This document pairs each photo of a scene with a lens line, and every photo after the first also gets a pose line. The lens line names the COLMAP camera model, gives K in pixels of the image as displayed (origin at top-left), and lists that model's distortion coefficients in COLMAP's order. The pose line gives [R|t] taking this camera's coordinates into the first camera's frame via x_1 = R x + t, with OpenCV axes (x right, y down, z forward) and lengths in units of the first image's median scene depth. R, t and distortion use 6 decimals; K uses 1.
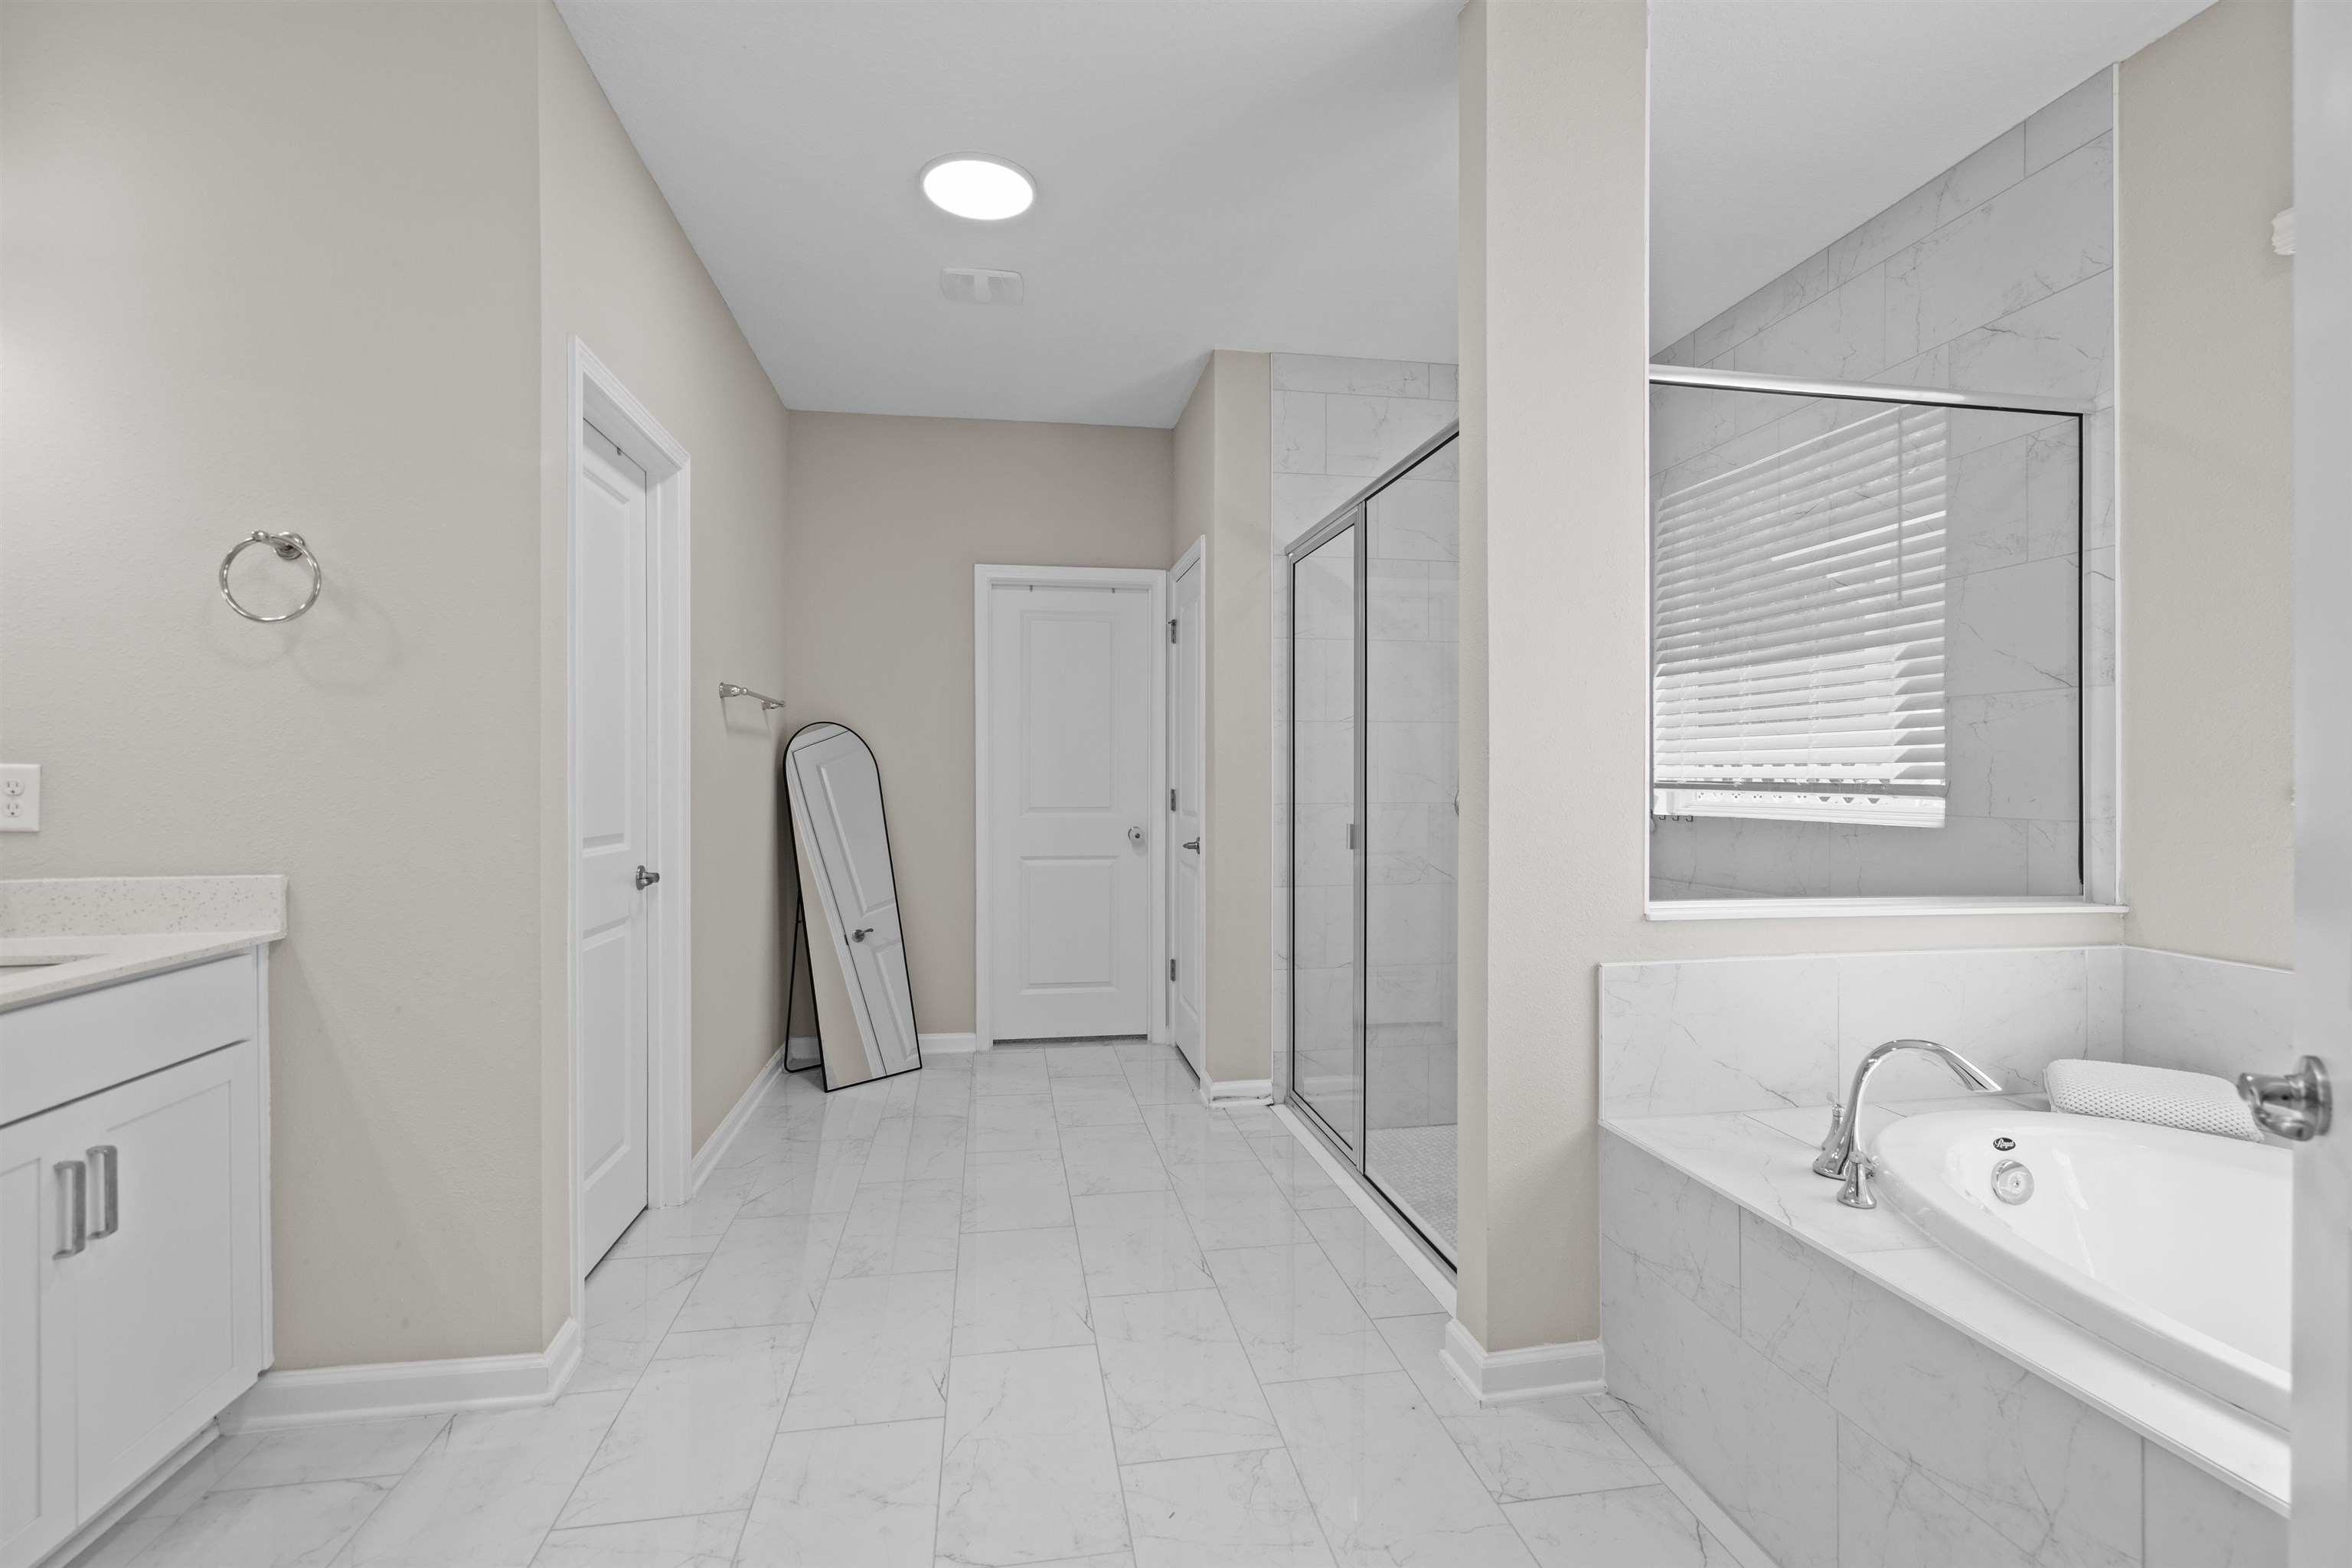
lens RADIAL K [[1078.0, 0, 1173.7], [0, 1078.0, 767.6], [0, 0, 1]] dist [-0.003757, 0.006003]
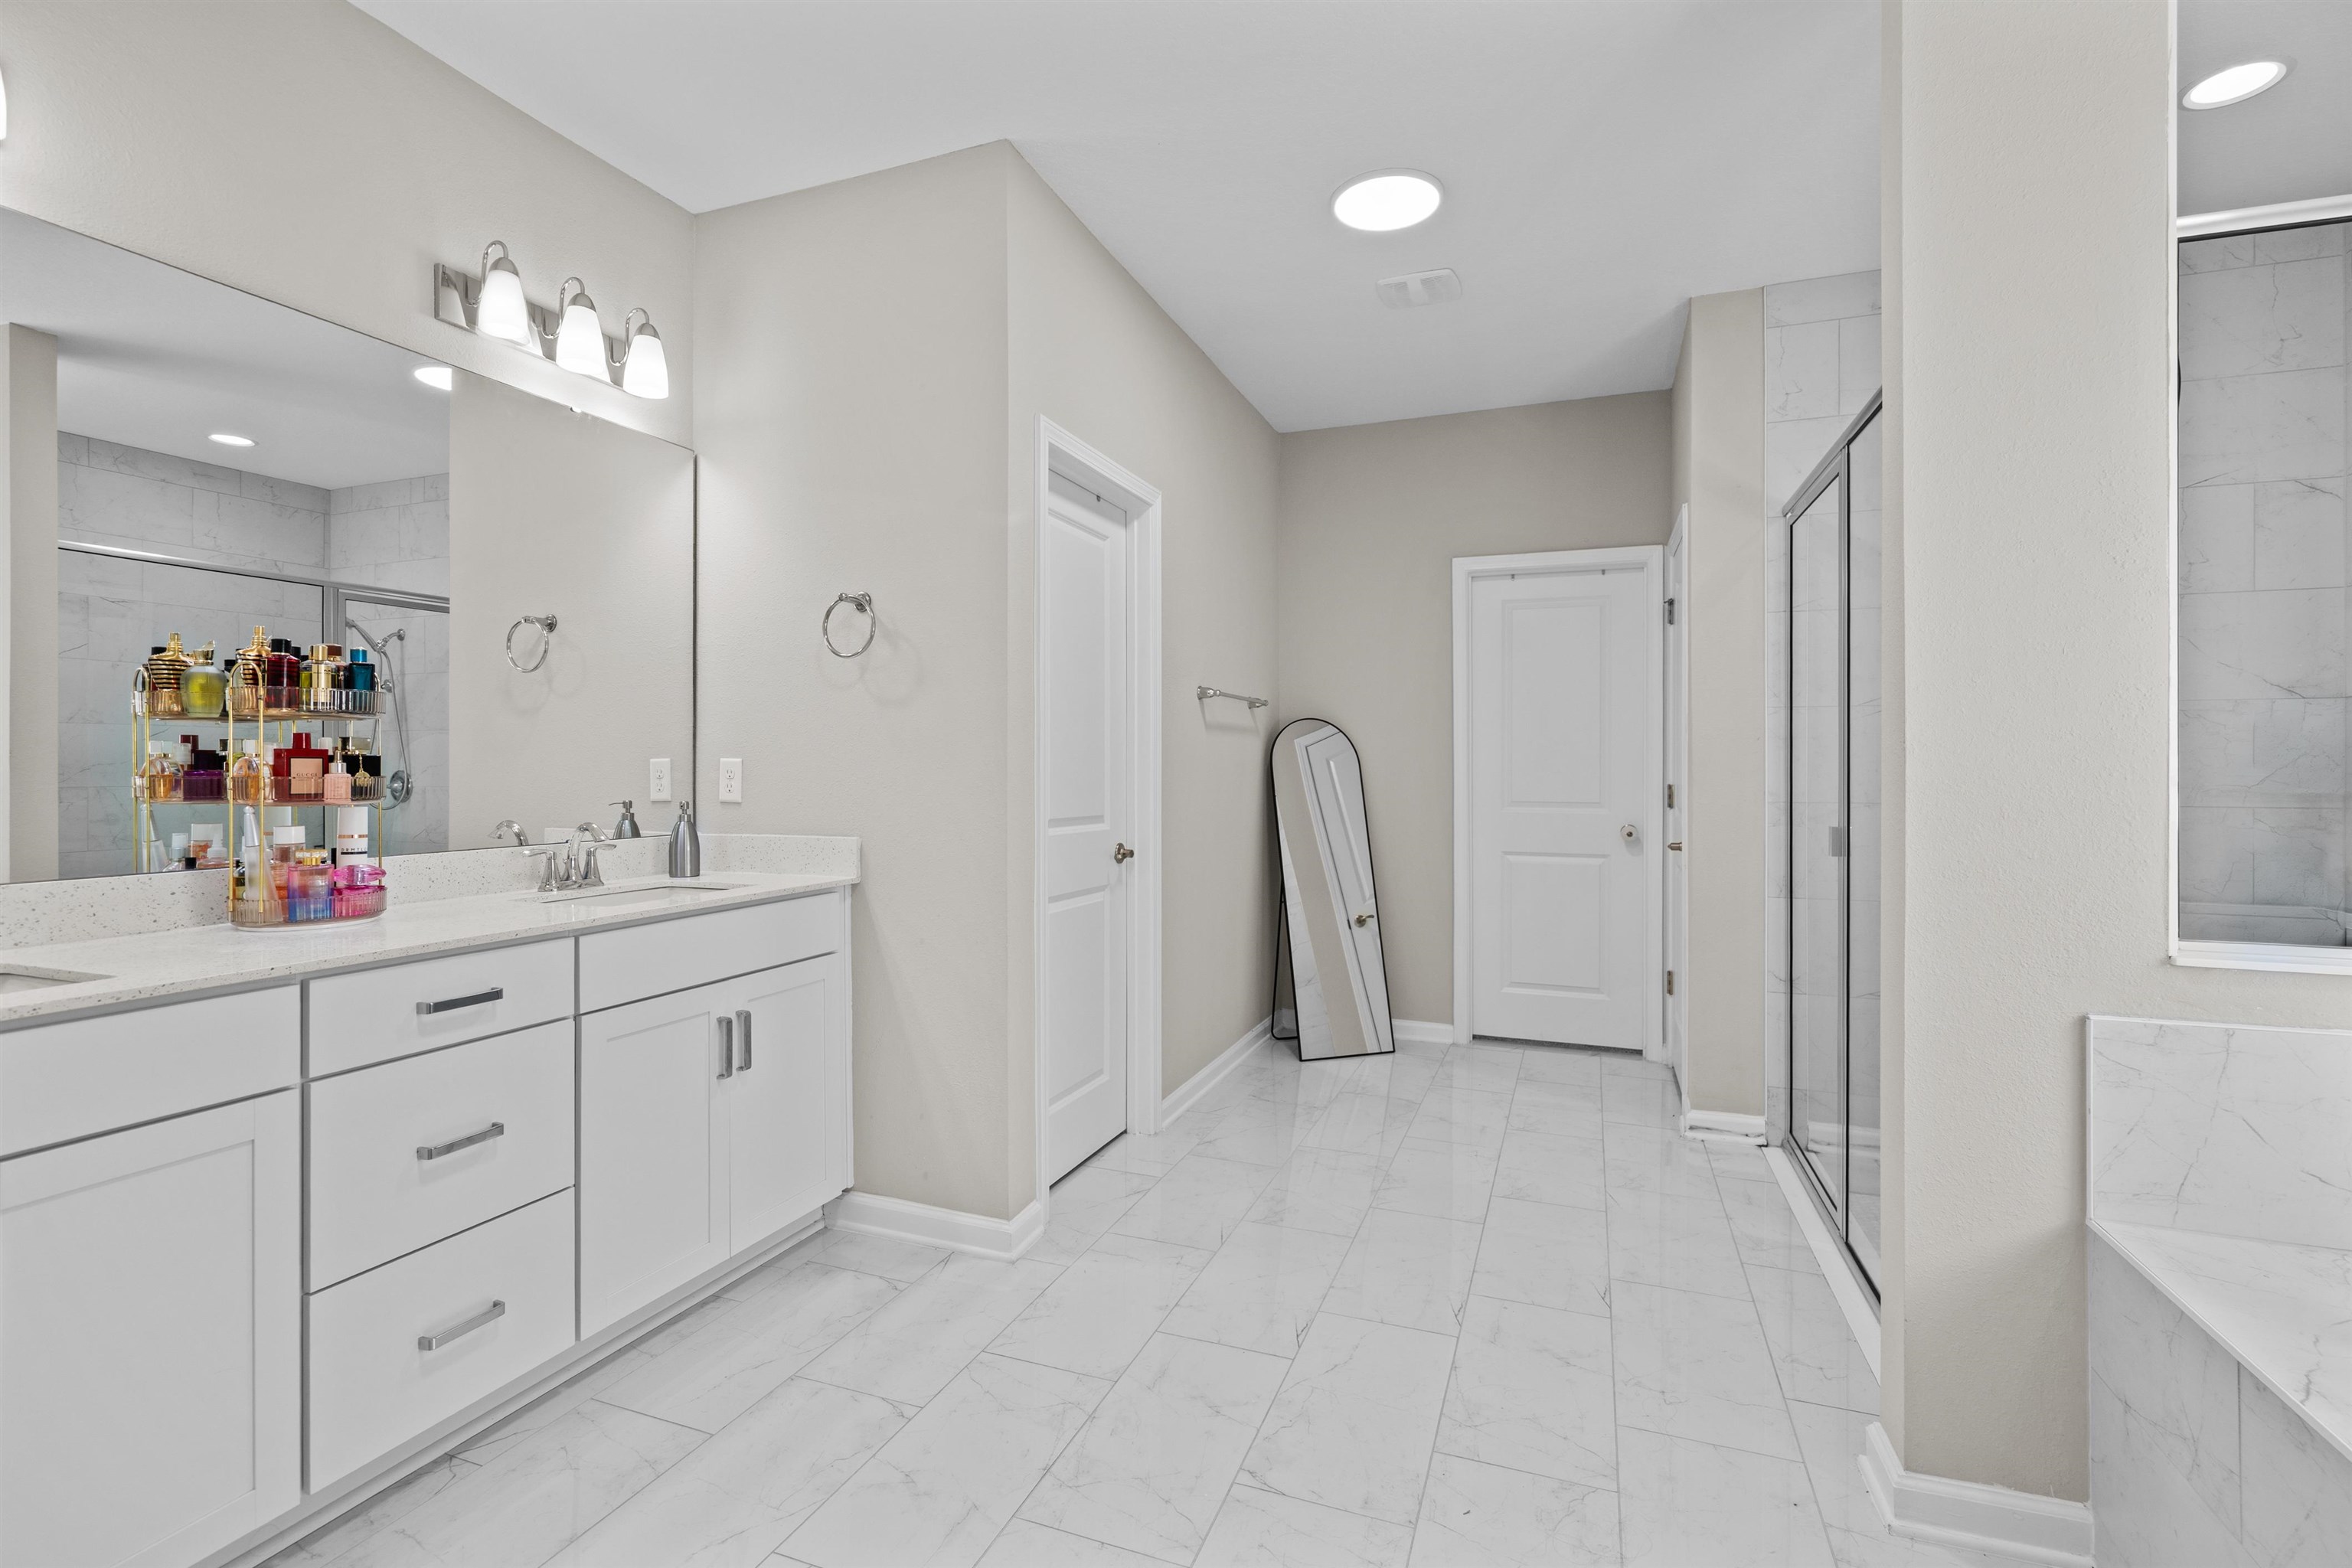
lens RADIAL K [[1079.3, 0, 1175.0], [0, 1079.3, 760.1], [0, 0, 1]] dist [0.000492, 0.001341]
pose [[0.861258, -0.000193, -0.508168, 0.166472], [-0.000300, 1.000000, -0.000887, 0.000541], [0.508168, 0.000917, 0.861258, 0.002854]]
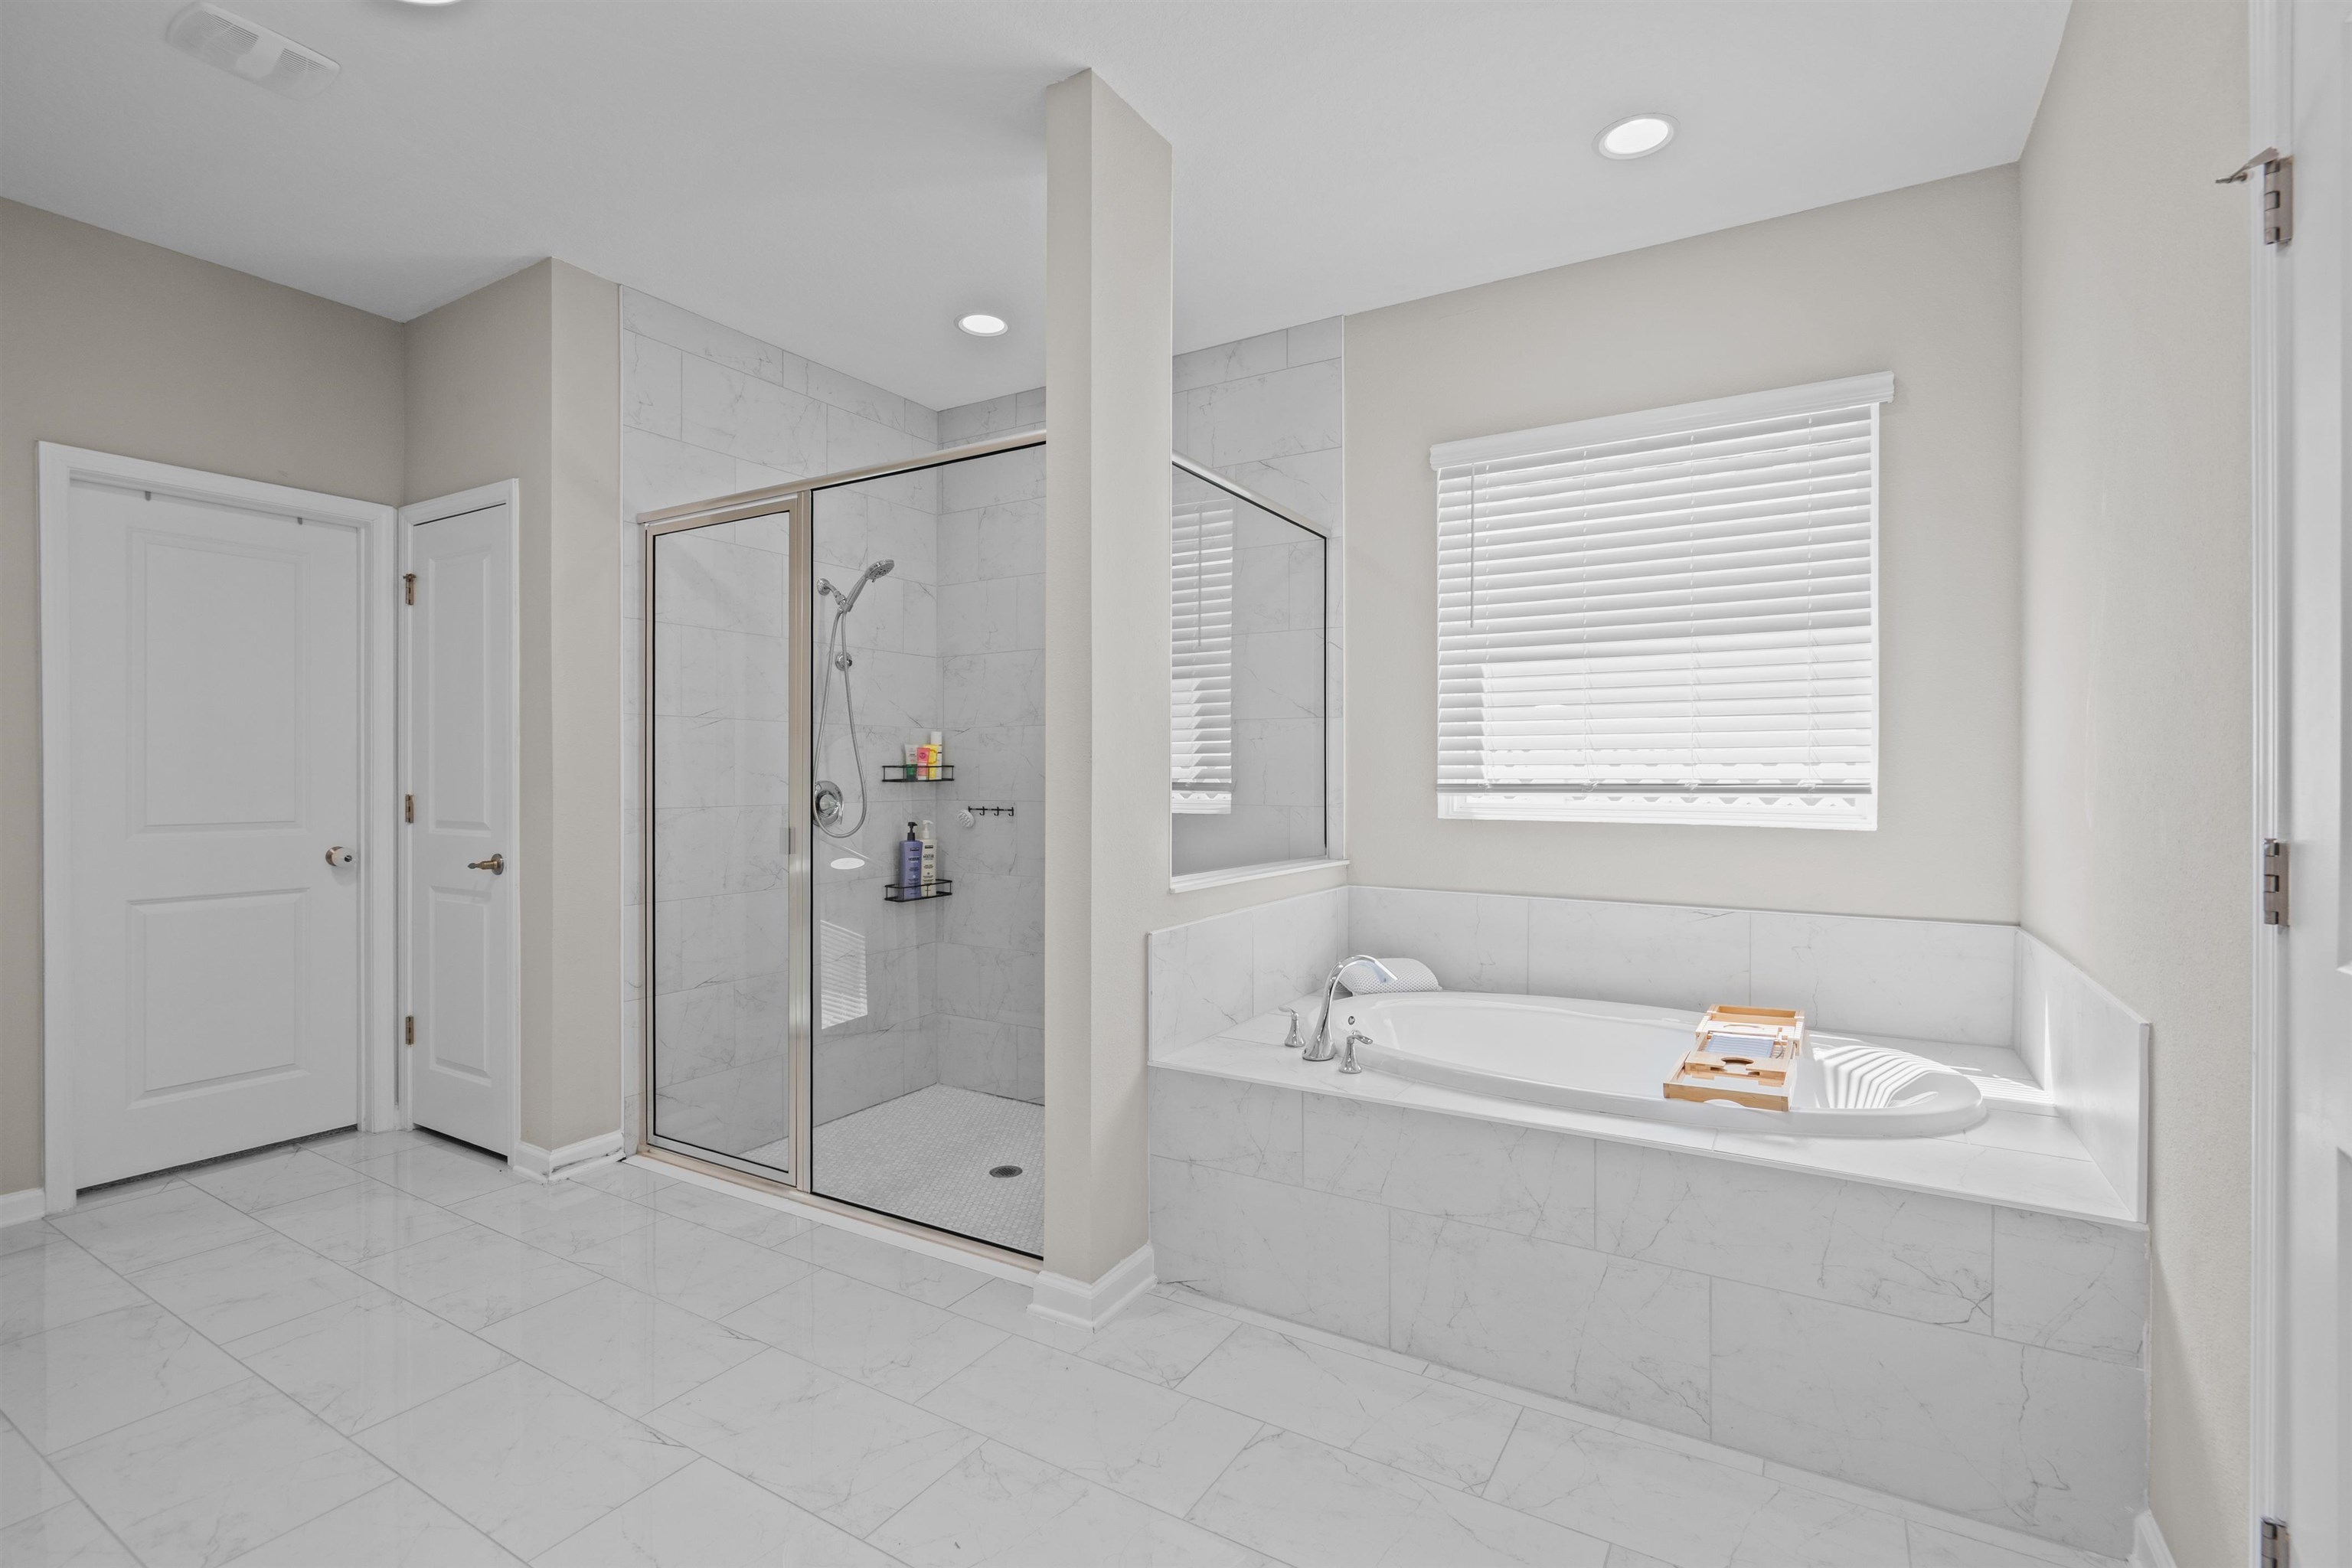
lens RADIAL K [[1081.4, 0, 1174.7], [0, 1081.4, 772.6], [0, 0, 1]] dist [-0.000673, 0.001288]
pose [[0.651521, 0.000540, 0.758630, -0.372406], [-0.003905, 0.999989, 0.002642, -0.000121], [-0.758620, -0.004684, 0.651516, 0.138817]]
